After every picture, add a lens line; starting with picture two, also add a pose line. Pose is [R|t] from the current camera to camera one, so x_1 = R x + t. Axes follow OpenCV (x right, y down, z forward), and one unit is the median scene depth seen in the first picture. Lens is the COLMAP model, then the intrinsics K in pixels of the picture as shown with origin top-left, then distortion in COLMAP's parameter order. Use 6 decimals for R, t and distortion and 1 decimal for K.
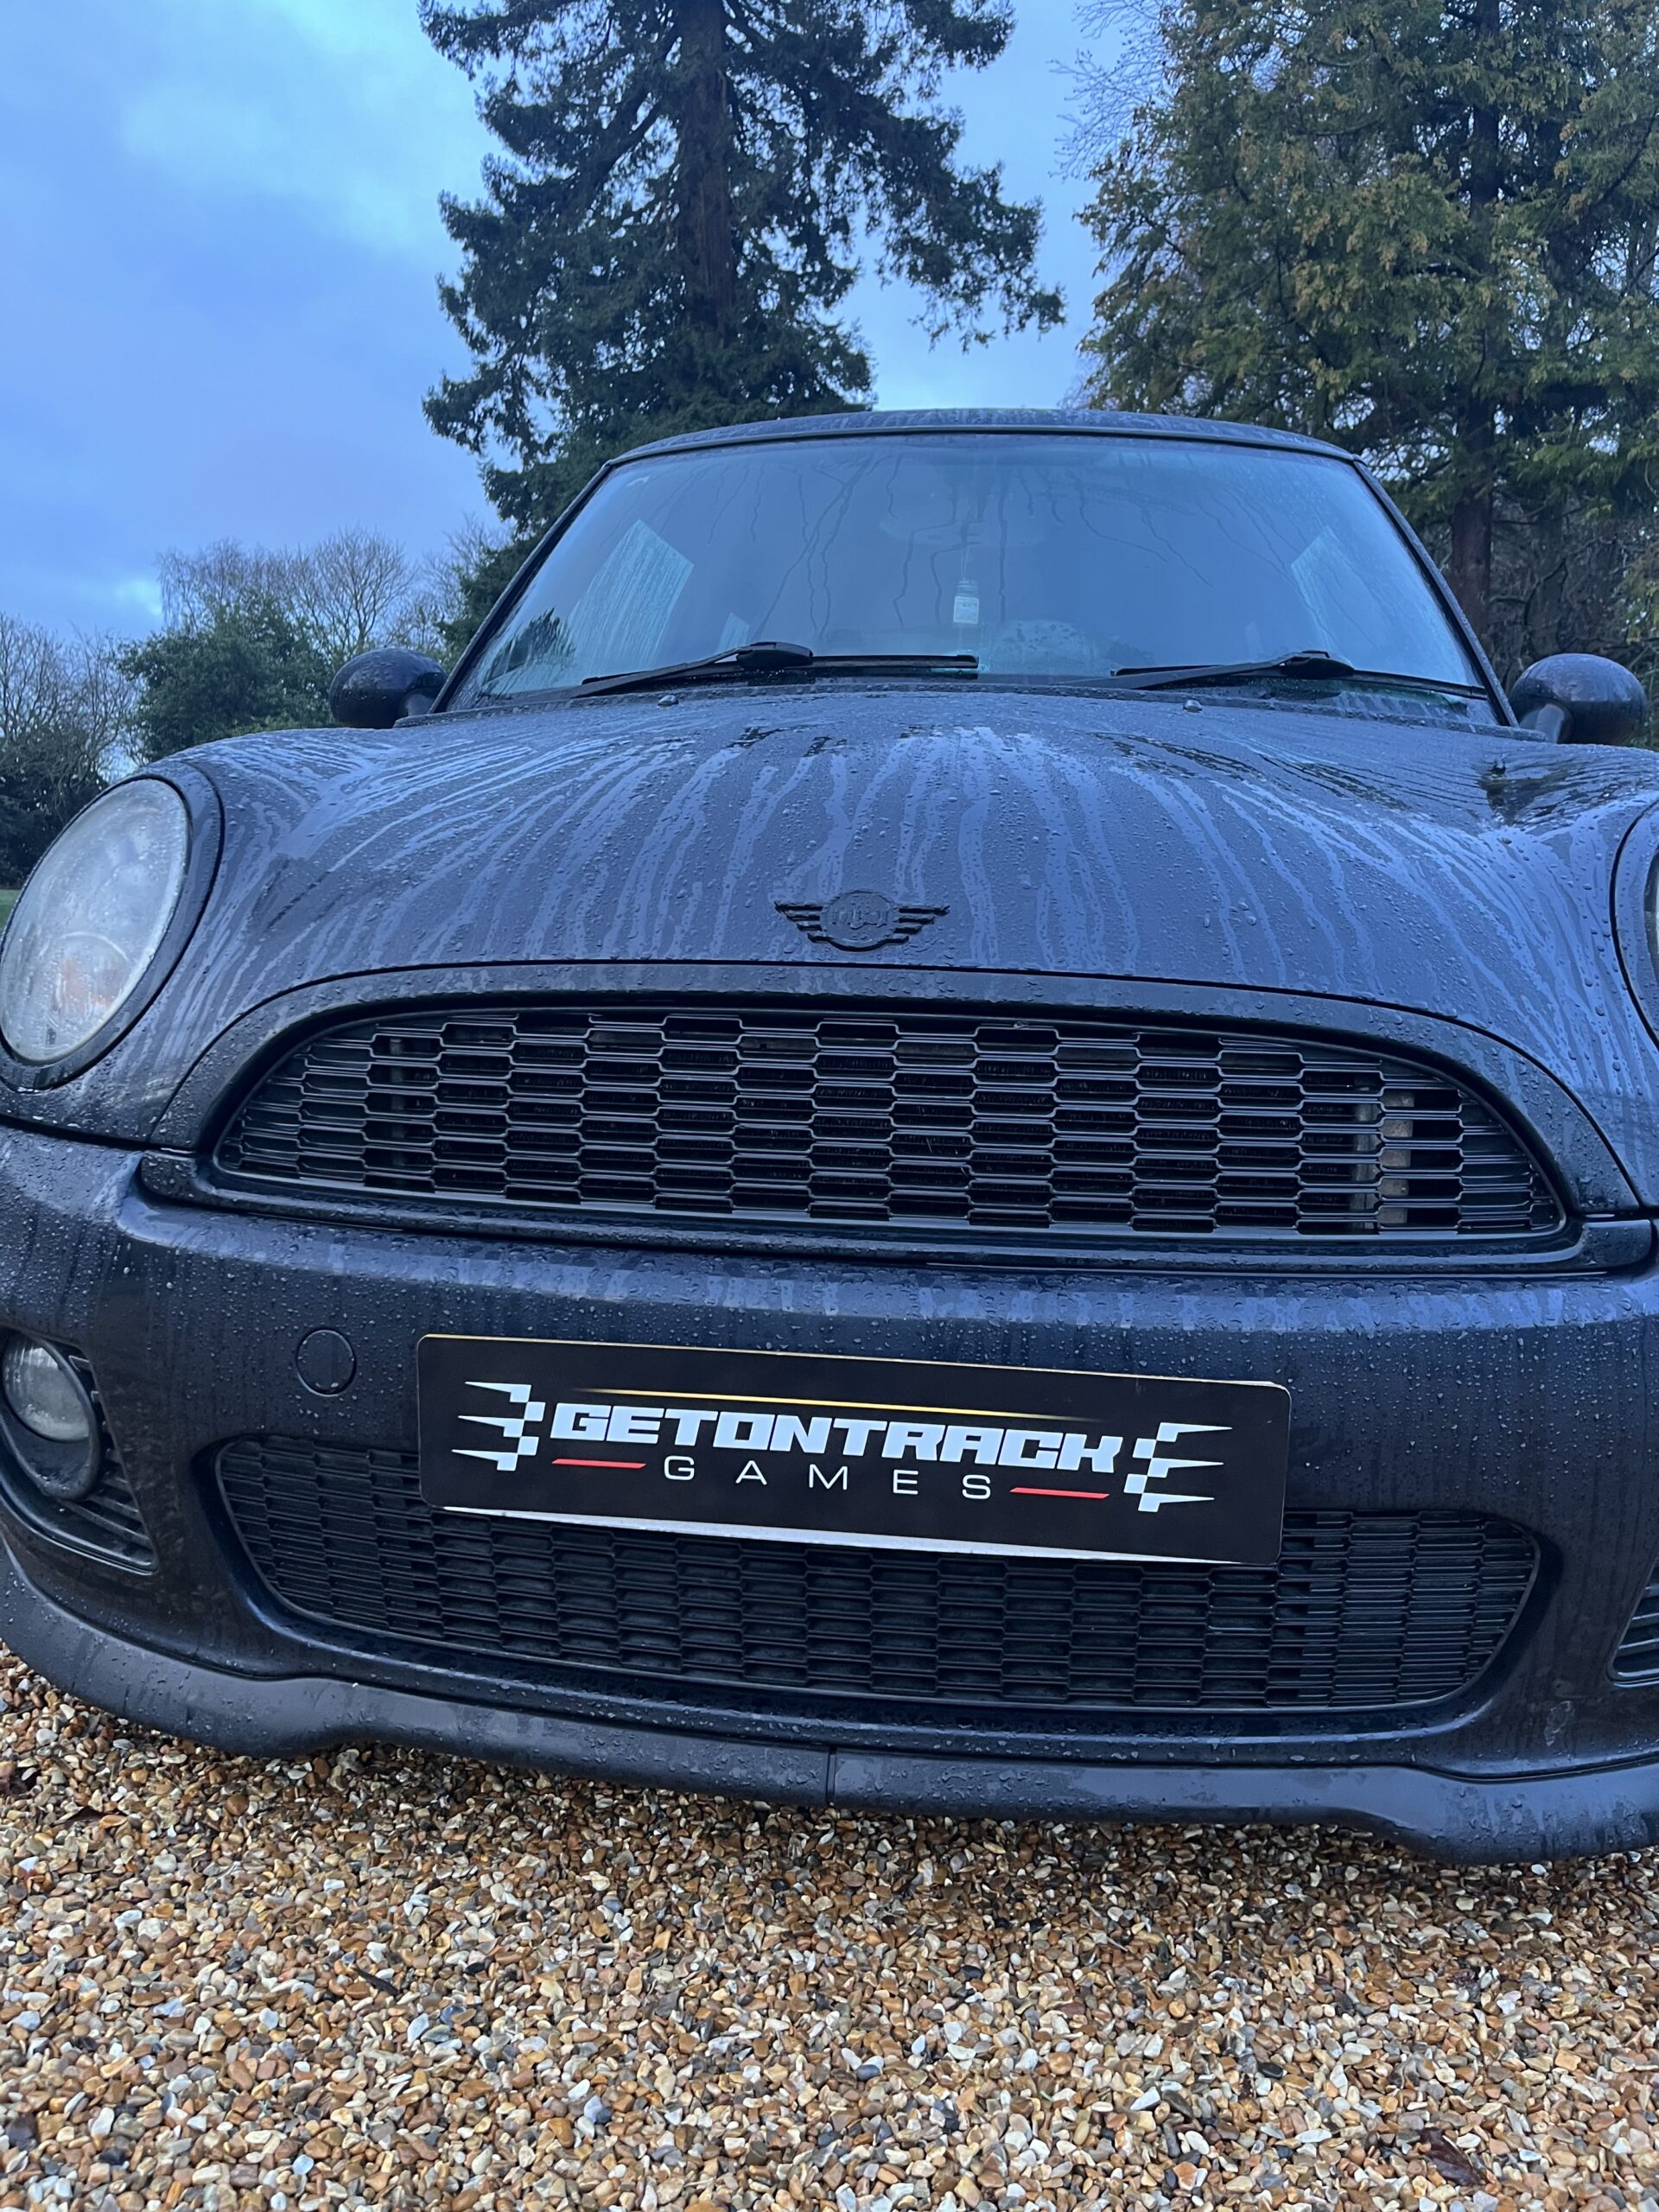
lens RADIAL K [[1711.0, 0, 829.5], [0, 1711.0, 1106.0], [0, 0, 1]] dist [0.095614, -0.134341]
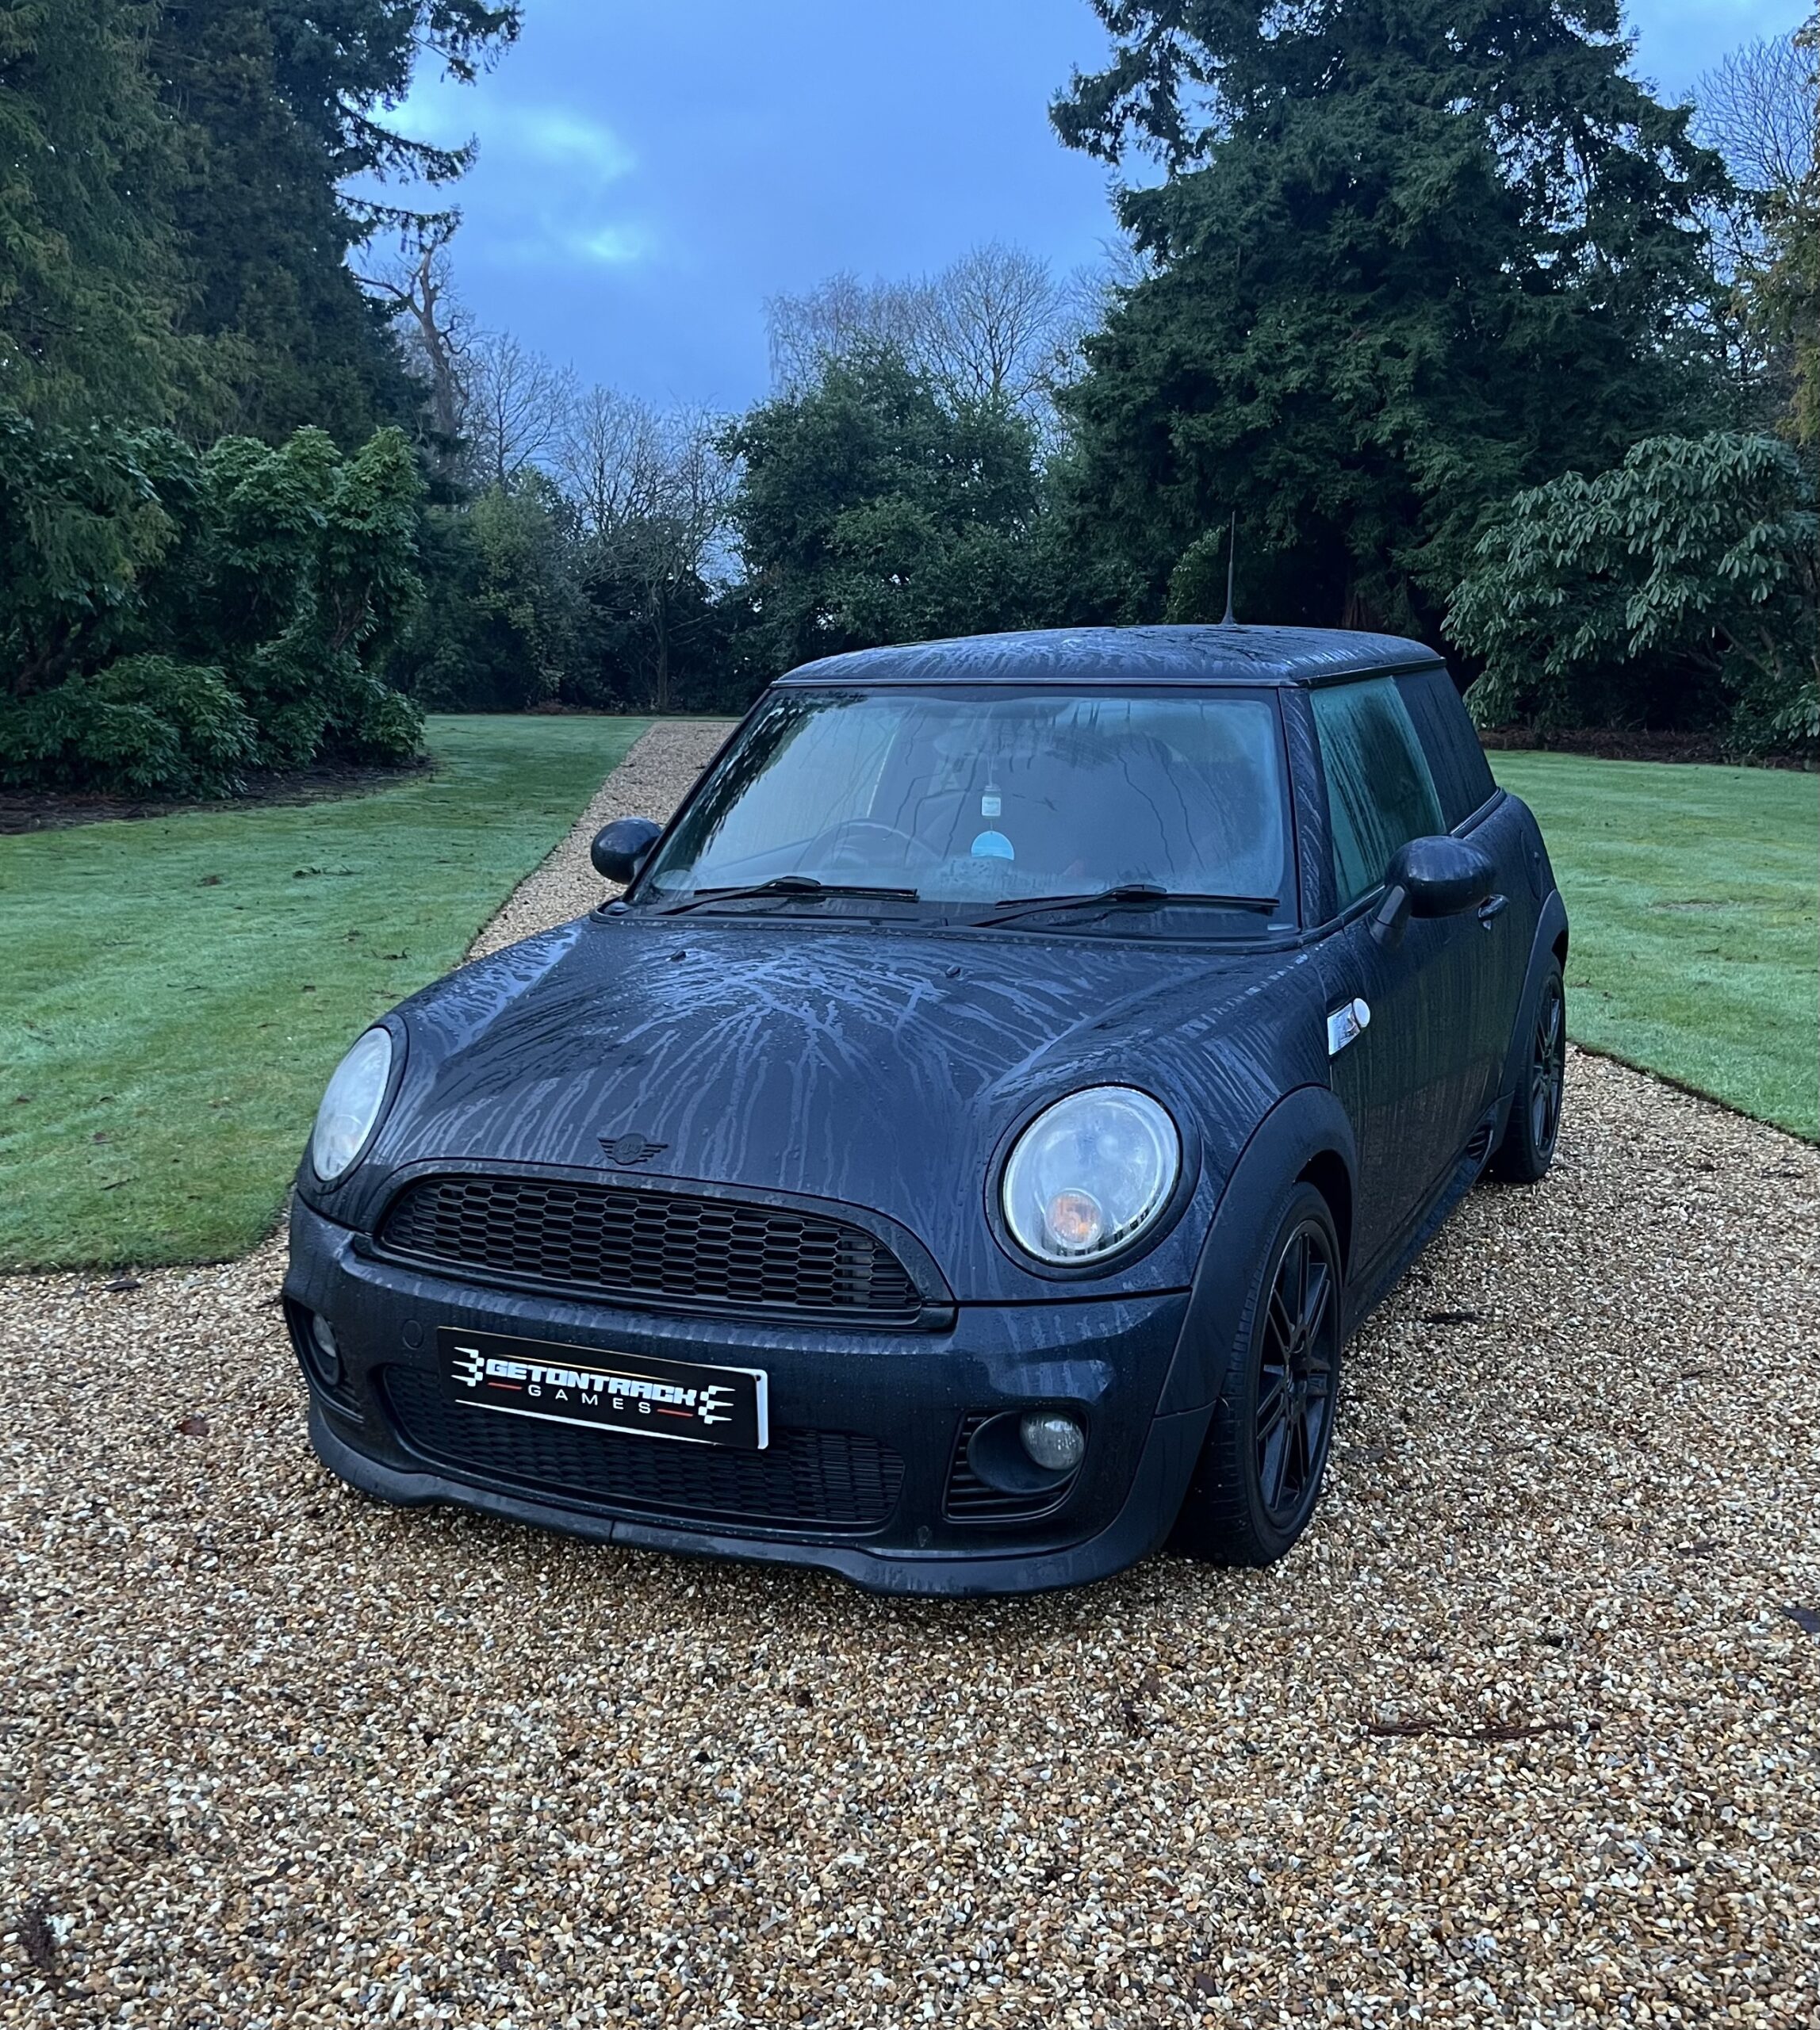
lens RADIAL K [[2267.3, 0, 919.7], [0, 2267.3, 1139.4], [0, 0, 1]] dist [0.062184, -0.017505]
pose [[0.950298, 0.039386, -0.308840, 1.230696], [-0.012646, 0.996030, 0.088112, -0.371179], [0.311084, -0.079827, 0.947024, -1.576432]]
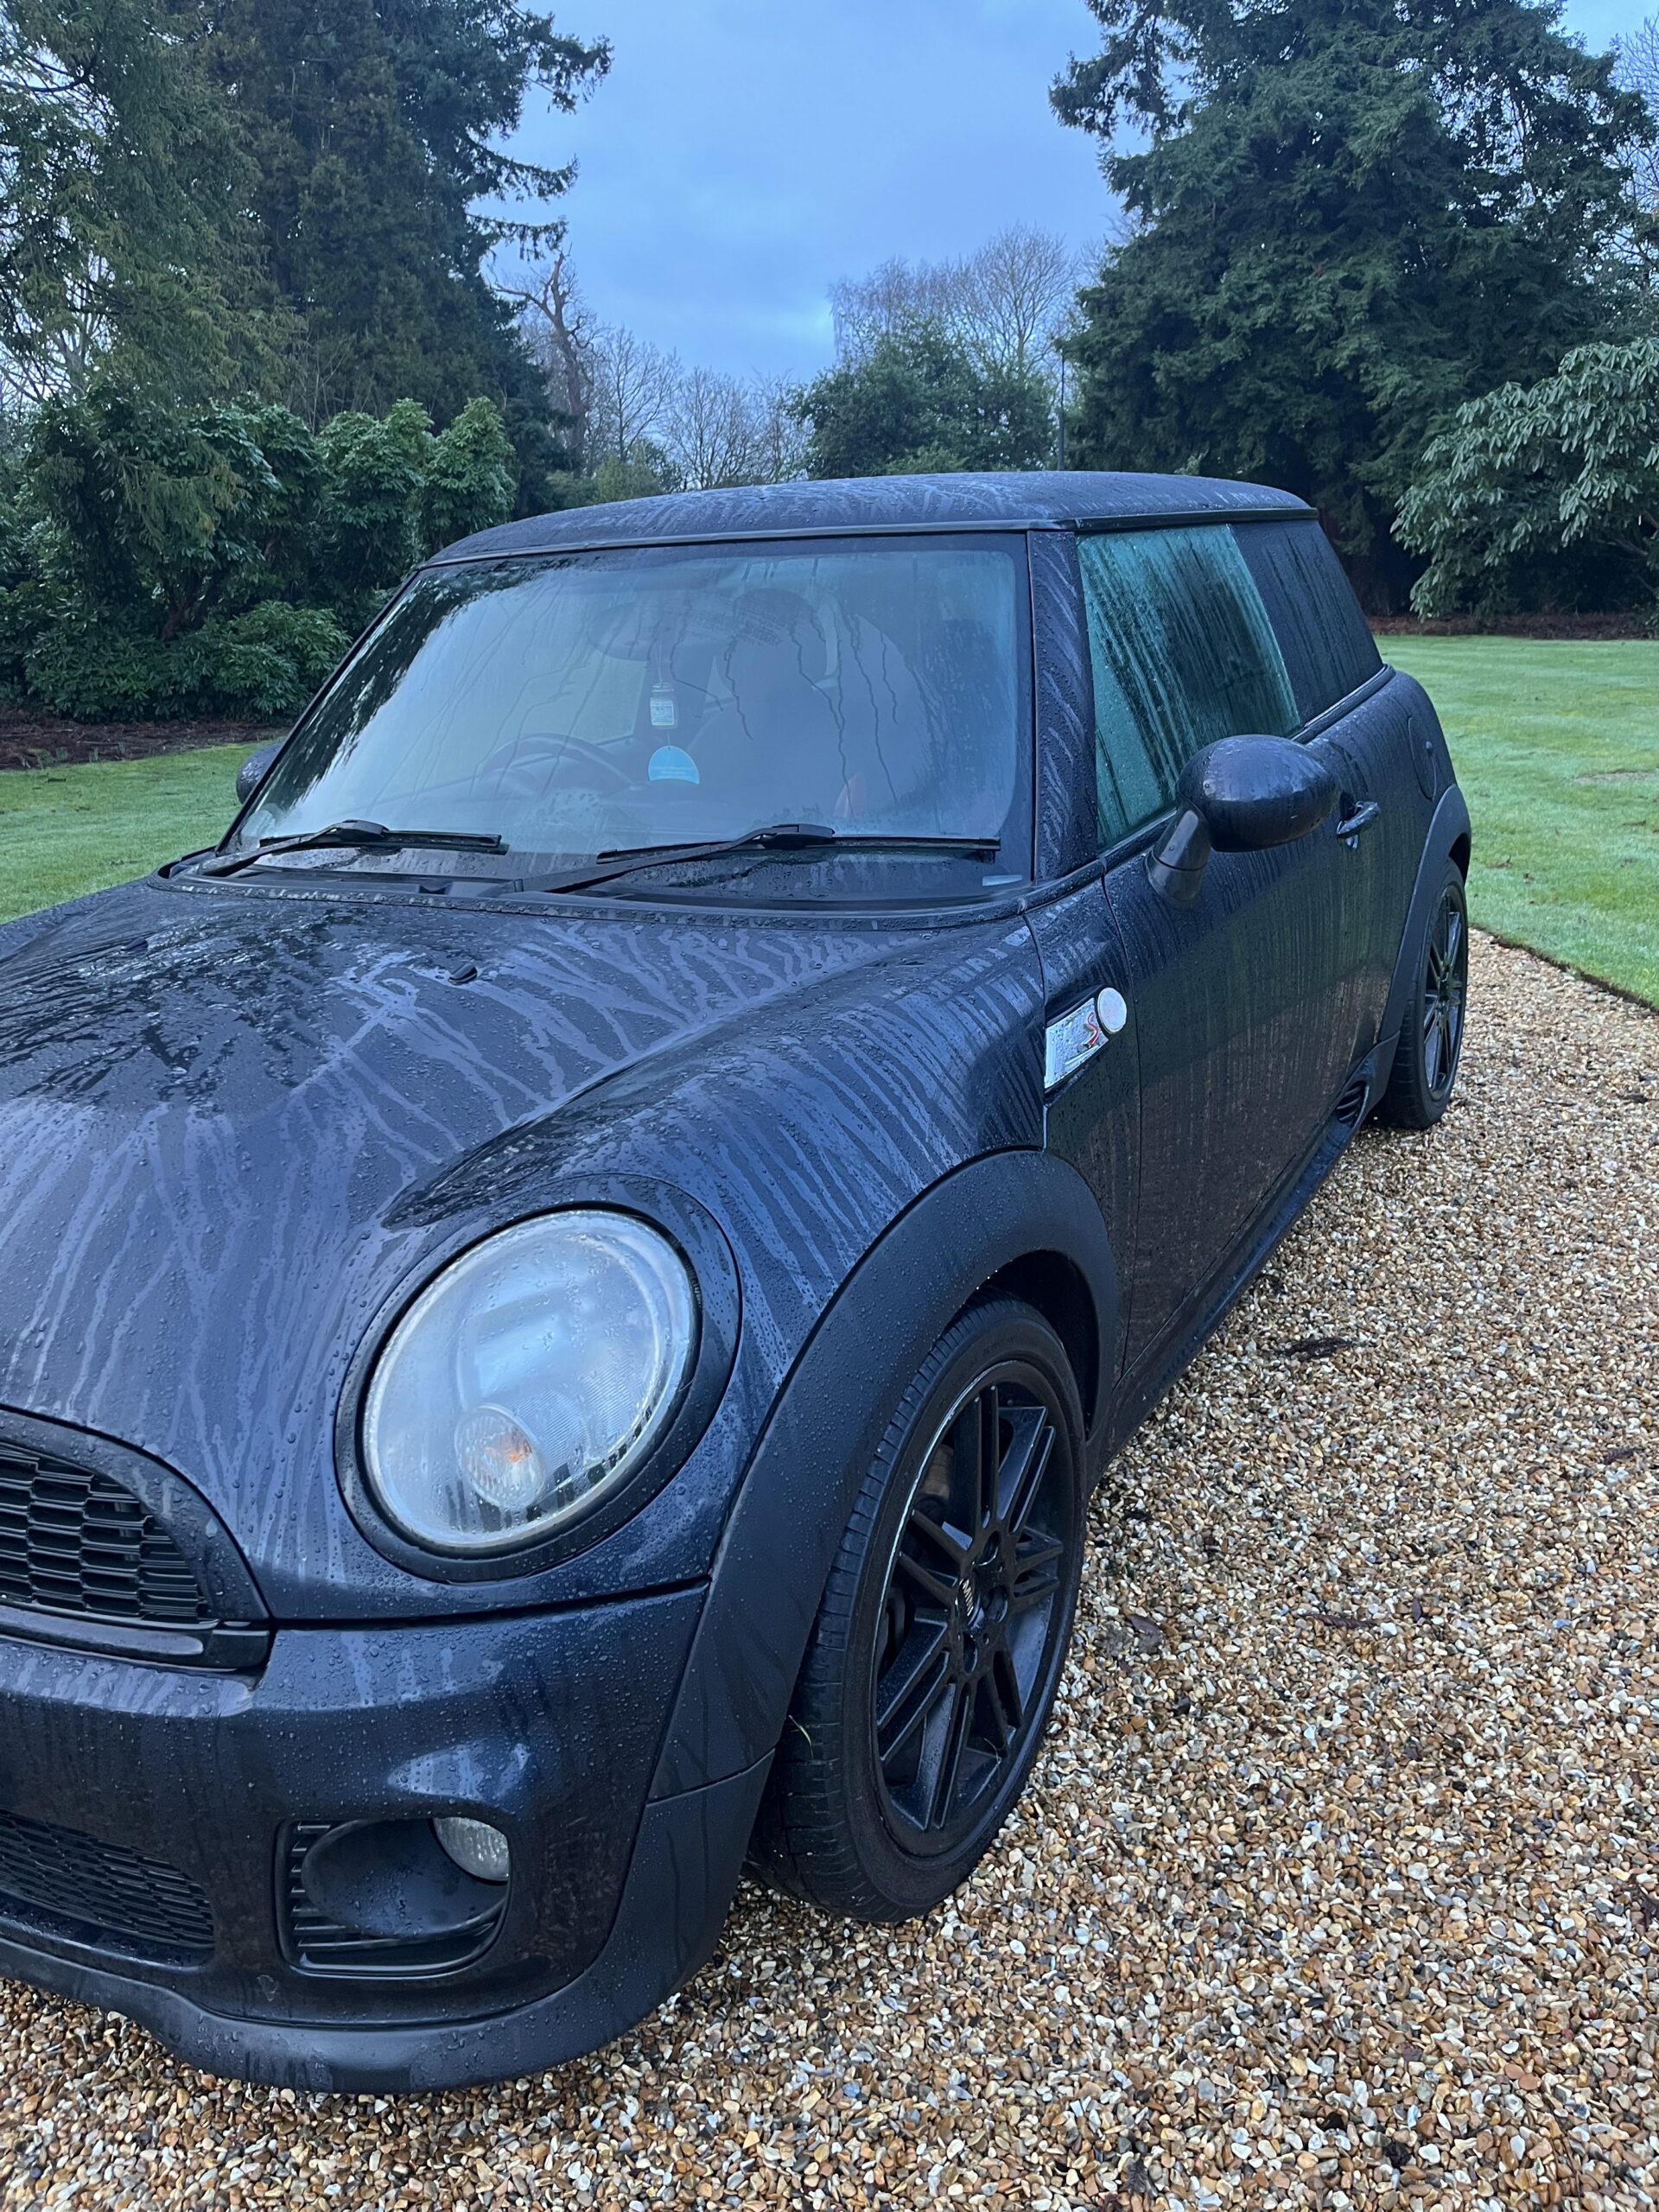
lens RADIAL K [[1711.0, 0, 829.5], [0, 1711.0, 1106.0], [0, 0, 1]] dist [0.095614, -0.134341]
pose [[0.917102, 0.050938, -0.395386, 1.225531], [0.017870, 0.985553, 0.168420, -0.465550], [0.398253, -0.161524, 0.902942, 0.126585]]
